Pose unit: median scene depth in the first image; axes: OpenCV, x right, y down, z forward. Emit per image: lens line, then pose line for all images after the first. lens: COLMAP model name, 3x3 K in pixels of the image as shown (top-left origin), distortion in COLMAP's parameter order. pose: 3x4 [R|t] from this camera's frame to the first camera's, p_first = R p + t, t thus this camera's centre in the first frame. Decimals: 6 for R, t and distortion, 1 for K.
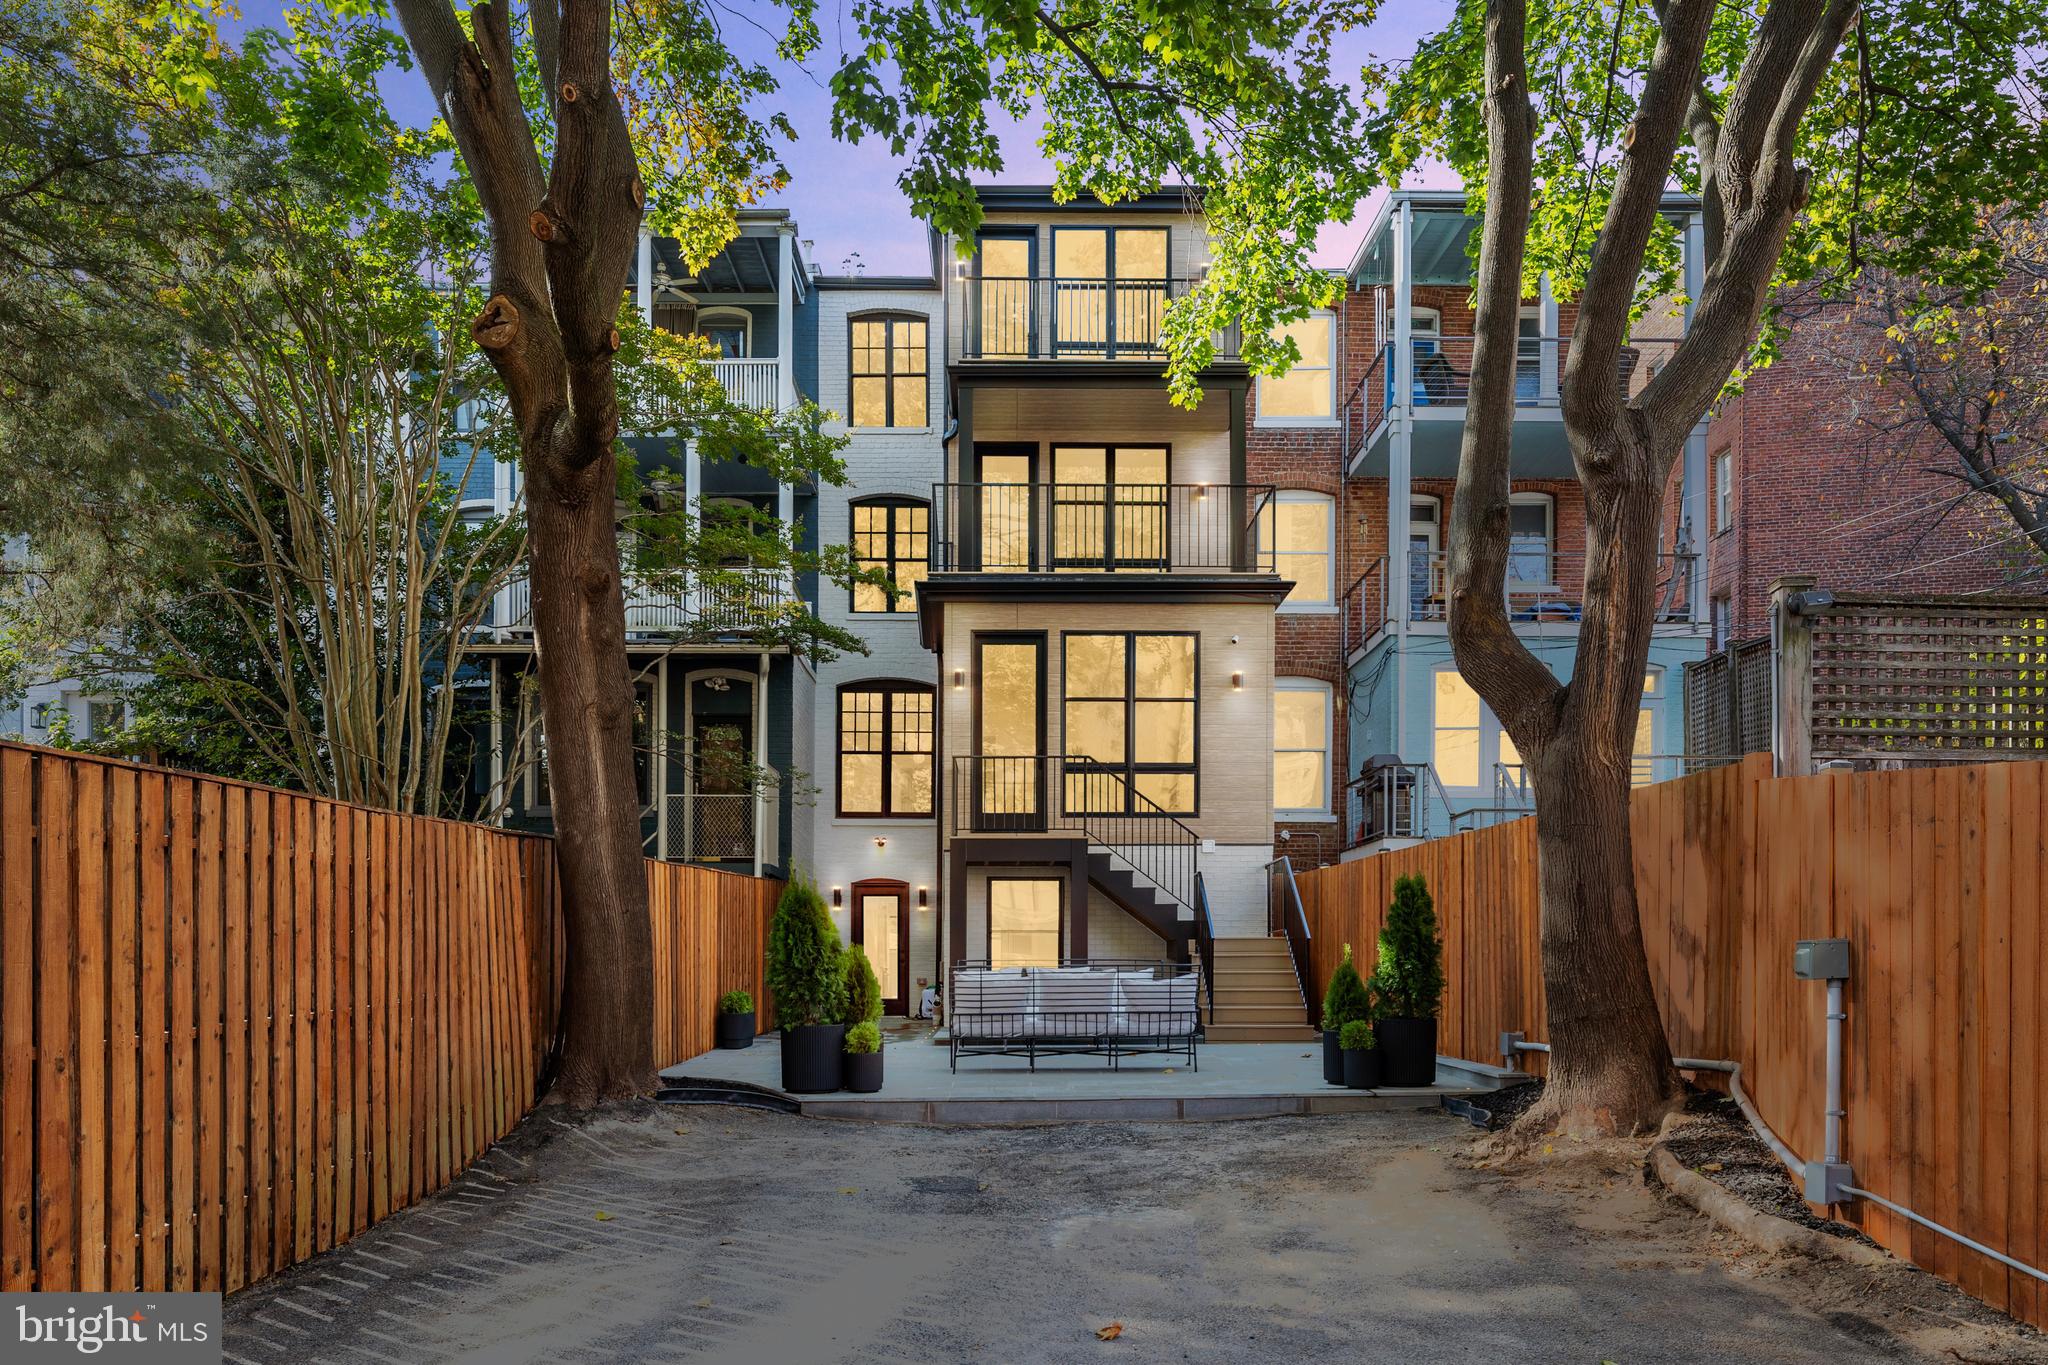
lens RADIAL K [[1495.2, 0, 1030.6], [0, 1495.2, 955.8], [0, 0, 1]] dist [-0.018610, 0.001075]
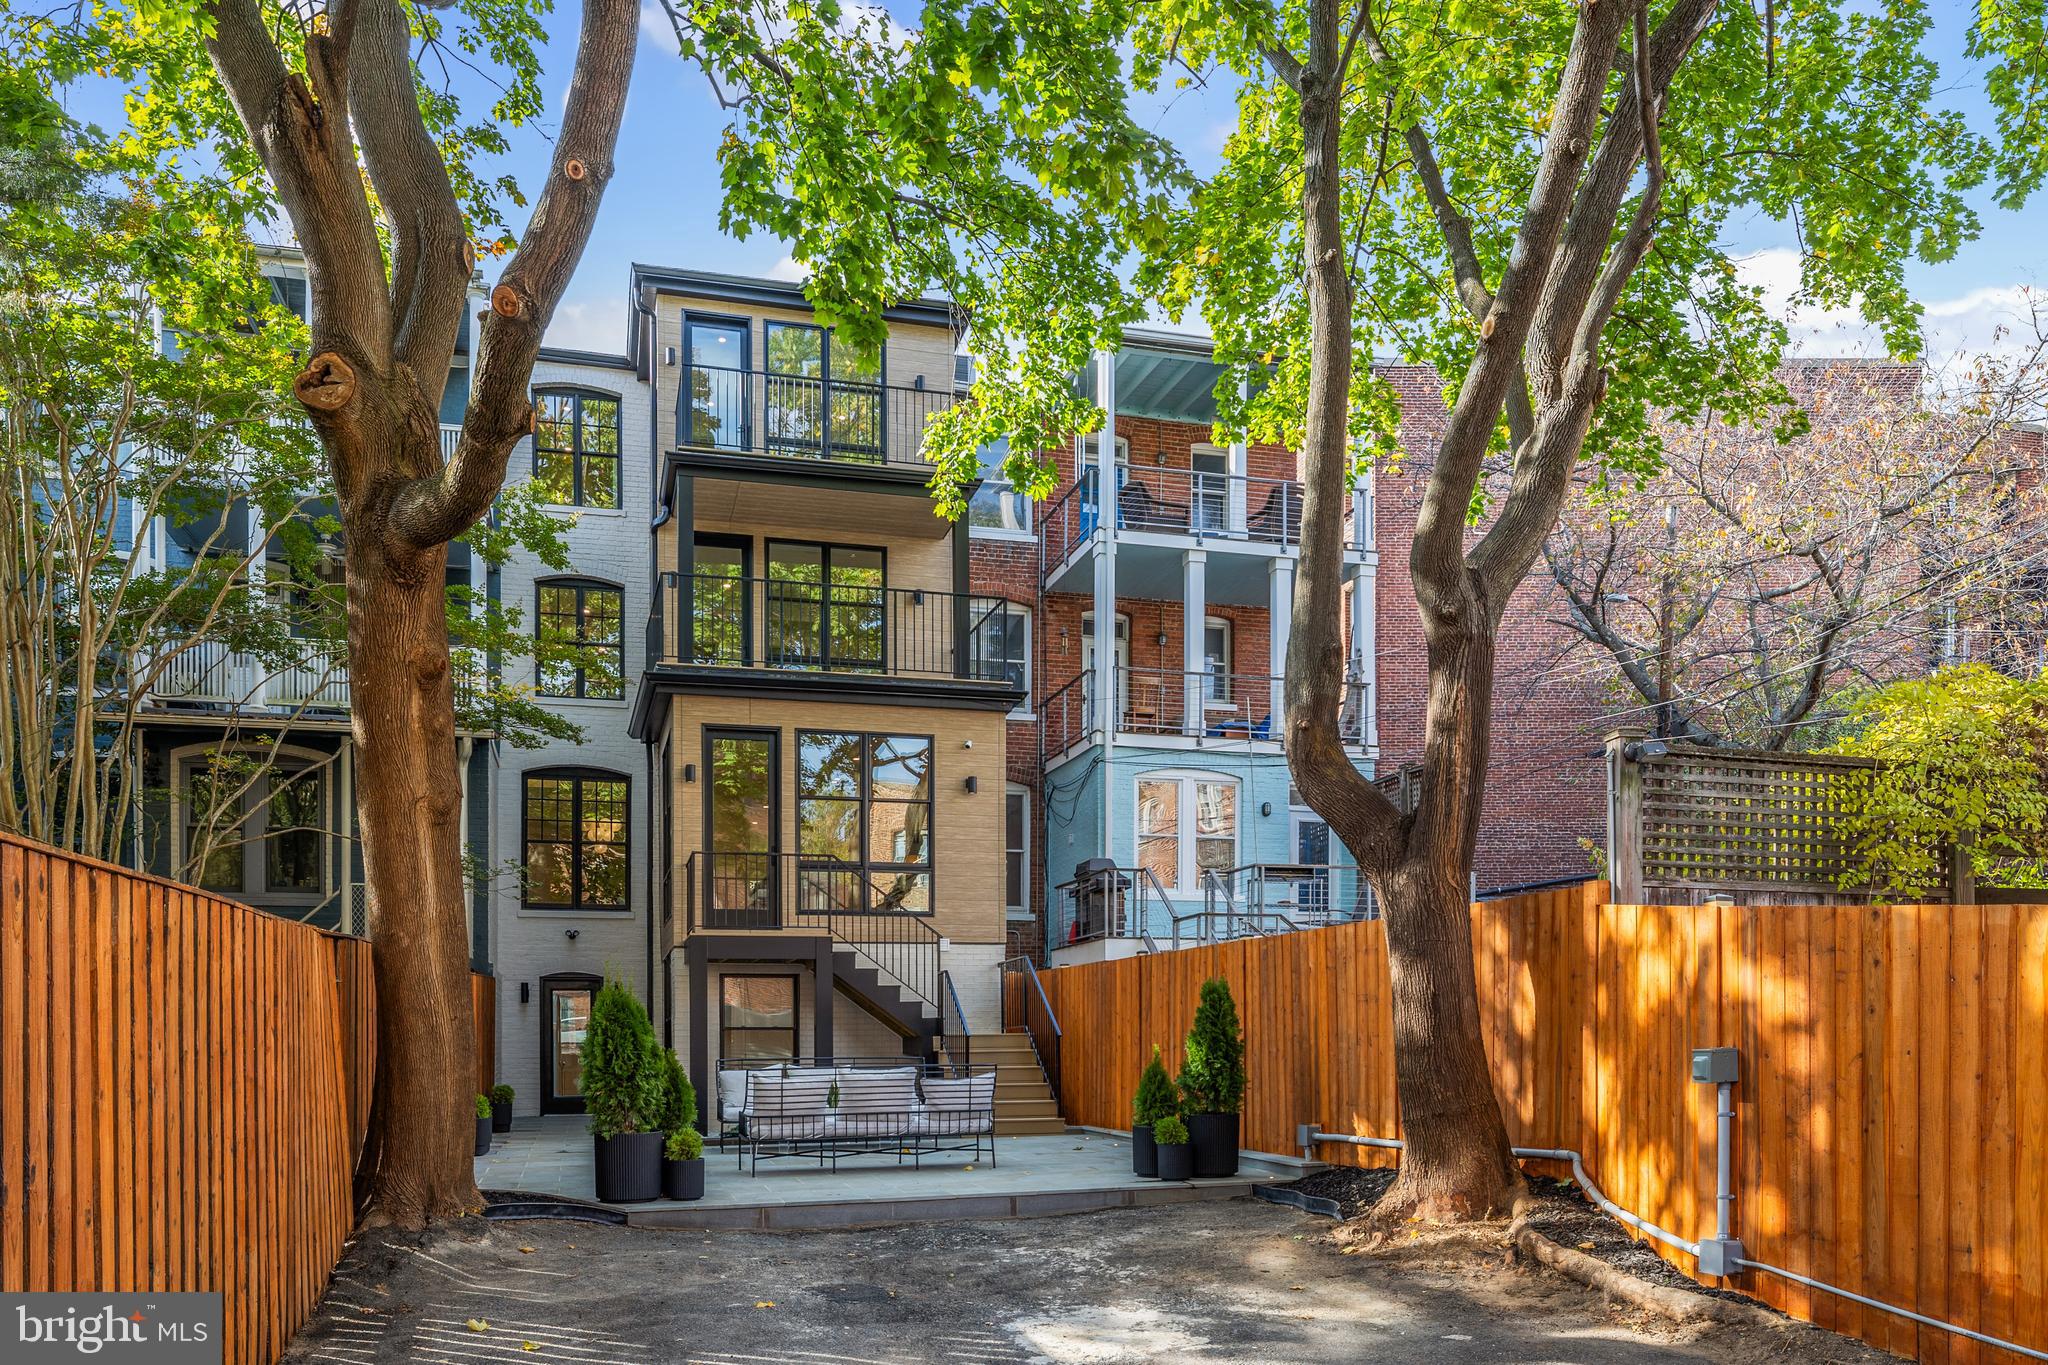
lens RADIAL K [[1473.1, 0, 1019.9], [0, 1473.1, 1046.8], [0, 0, 1]] dist [-0.021918, 0.001510]
pose [[0.967909, -0.009260, 0.251132, -0.151867], [0.008688, 0.999957, 0.003385, -0.011195], [-0.251152, -0.001095, 0.967947, 0.013422]]
